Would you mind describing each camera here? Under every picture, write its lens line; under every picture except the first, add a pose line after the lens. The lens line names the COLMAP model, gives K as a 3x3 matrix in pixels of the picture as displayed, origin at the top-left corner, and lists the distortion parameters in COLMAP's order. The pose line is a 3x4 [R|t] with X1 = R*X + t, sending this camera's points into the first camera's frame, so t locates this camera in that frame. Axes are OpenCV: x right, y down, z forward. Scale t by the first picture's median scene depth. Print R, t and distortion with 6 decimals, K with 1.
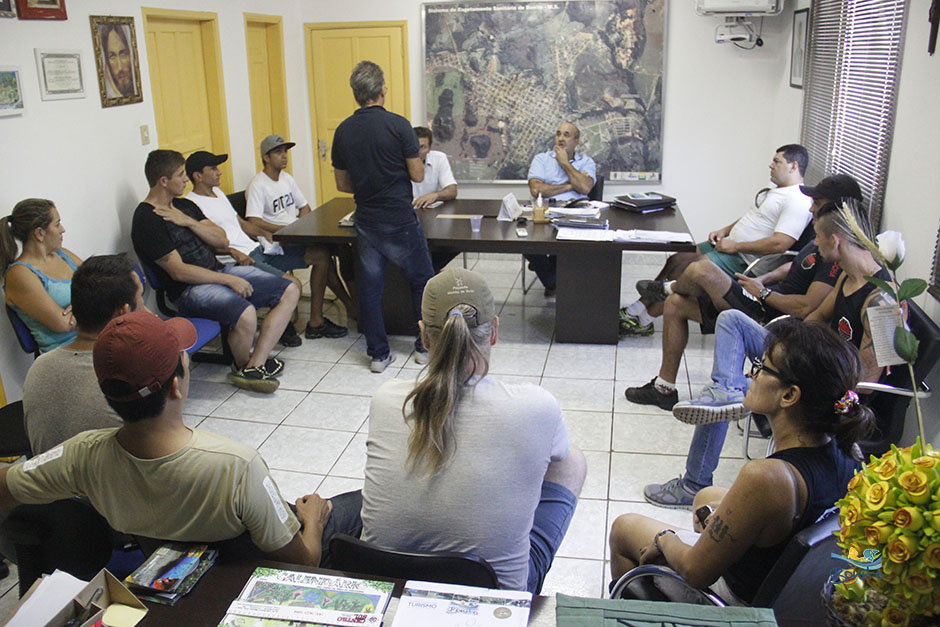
lens RADIAL K [[770.0, 0, 471.2], [0, 770.0, 311.9], [0, 0, 1]] dist [-0.181315, 0.129683]
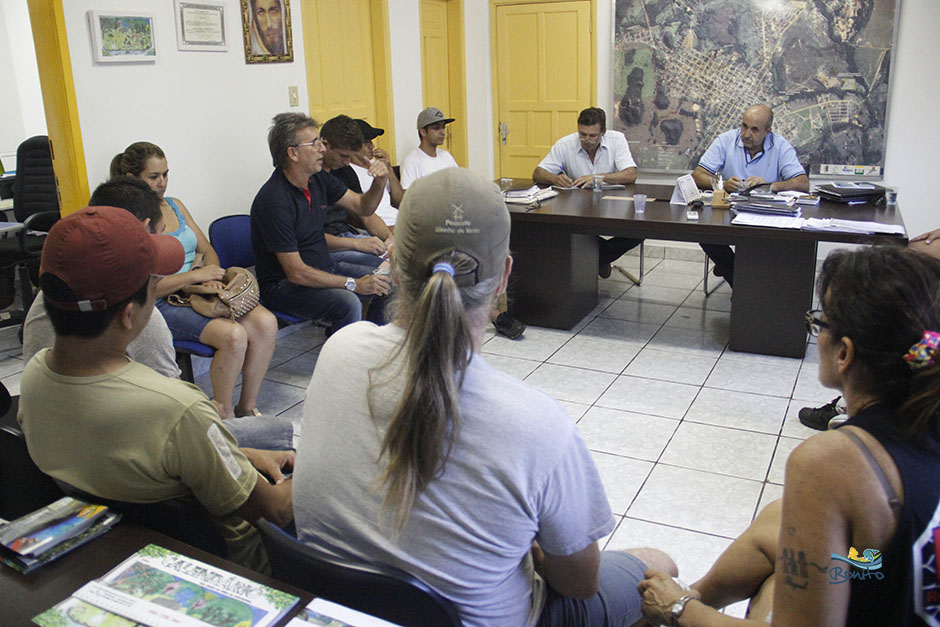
lens RADIAL K [[770.0, 0, 473.2], [0, 770.0, 311.9], [0, 0, 1]] dist [-0.181315, 0.129683]
pose [[0.956277, 0.074536, -0.282804, 0.070590], [-0.080939, 0.996658, -0.011008, 0.028611], [0.281039, 0.033417, 0.959114, 0.117463]]
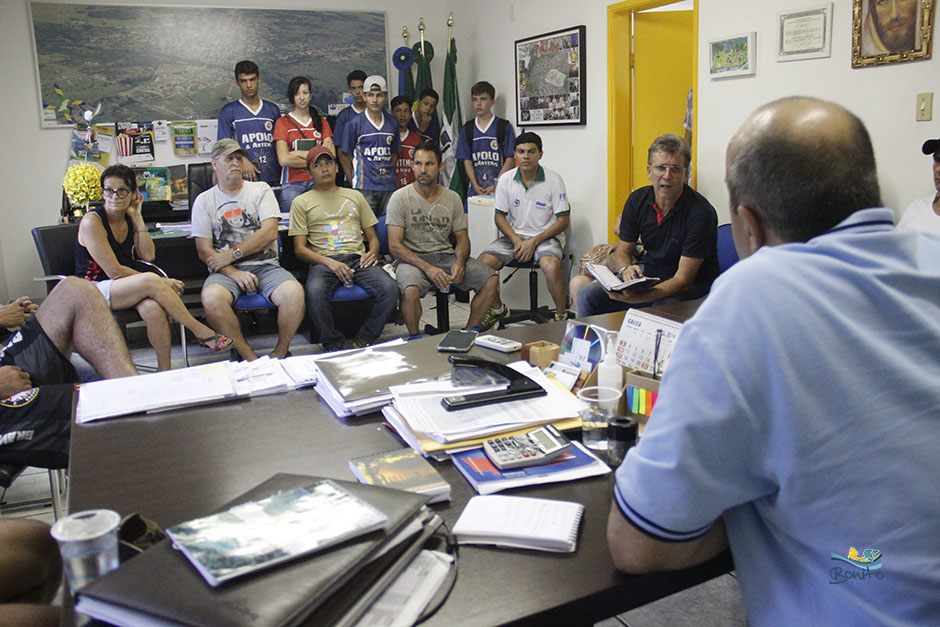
lens RADIAL K [[770.0, 0, 467.3], [0, 770.0, 310.3], [0, 0, 1]] dist [-0.181315, 0.129683]
pose [[-0.806626, 0.153095, -0.570891, 0.286186], [-0.159006, 0.874061, 0.459059, -0.275930], [0.569273, 0.461064, -0.680697, 1.138973]]
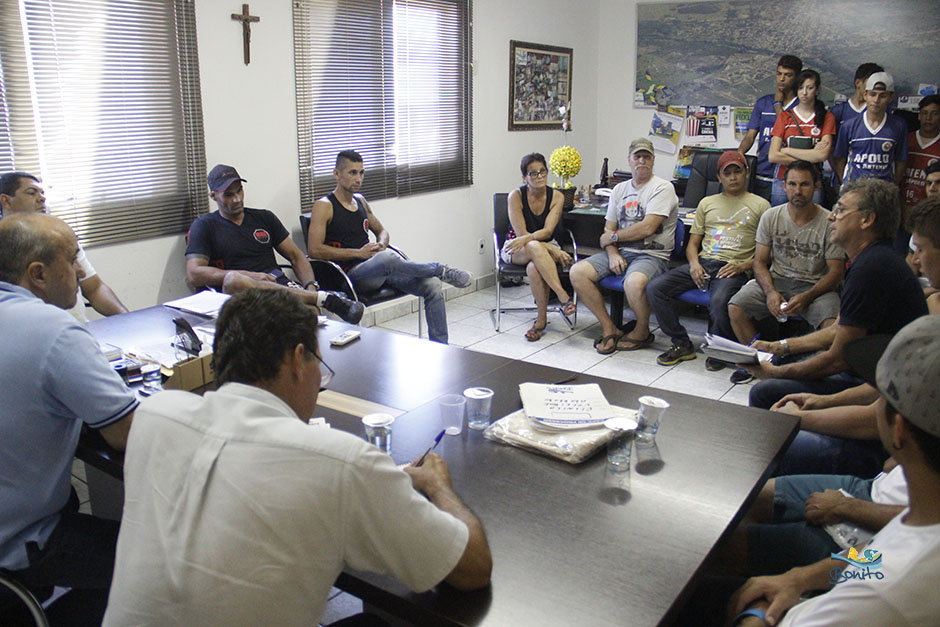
lens RADIAL K [[770.0, 0, 467.6], [0, 770.0, 316.9], [0, 0, 1]] dist [-0.181315, 0.129683]
pose [[-0.902458, -0.098830, 0.419289, -0.242372], [0.155138, 0.833455, 0.530363, -0.373211], [-0.401874, 0.543677, -0.736826, 1.248635]]
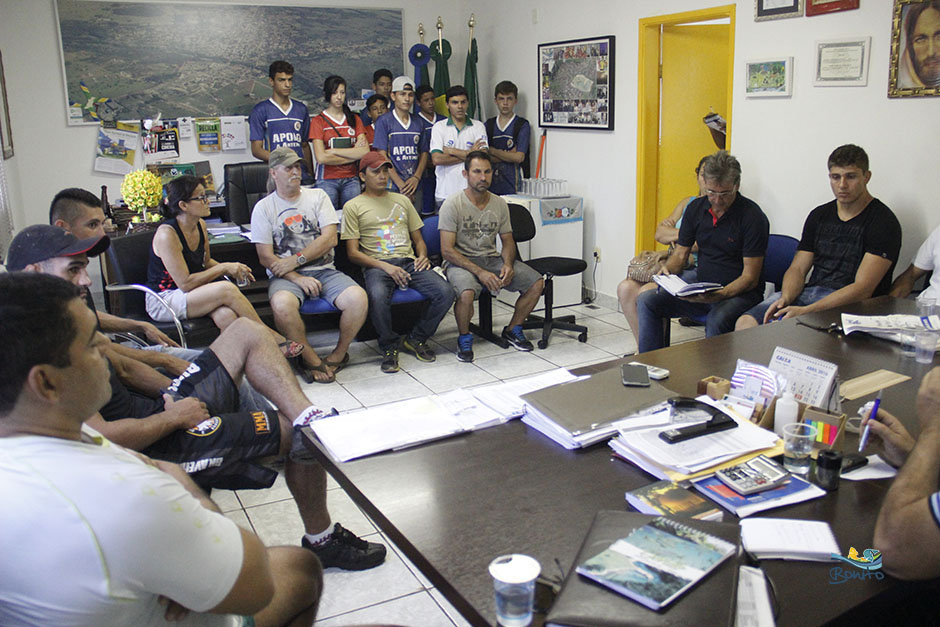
lens RADIAL K [[770.0, 0, 467.2], [0, 770.0, 312.4], [0, 0, 1]] dist [-0.181315, 0.129683]
pose [[-0.771332, 0.181383, -0.610038, 0.401115], [-0.180016, 0.857205, 0.482486, -0.310874], [0.610443, 0.481974, -0.628538, 1.091419]]
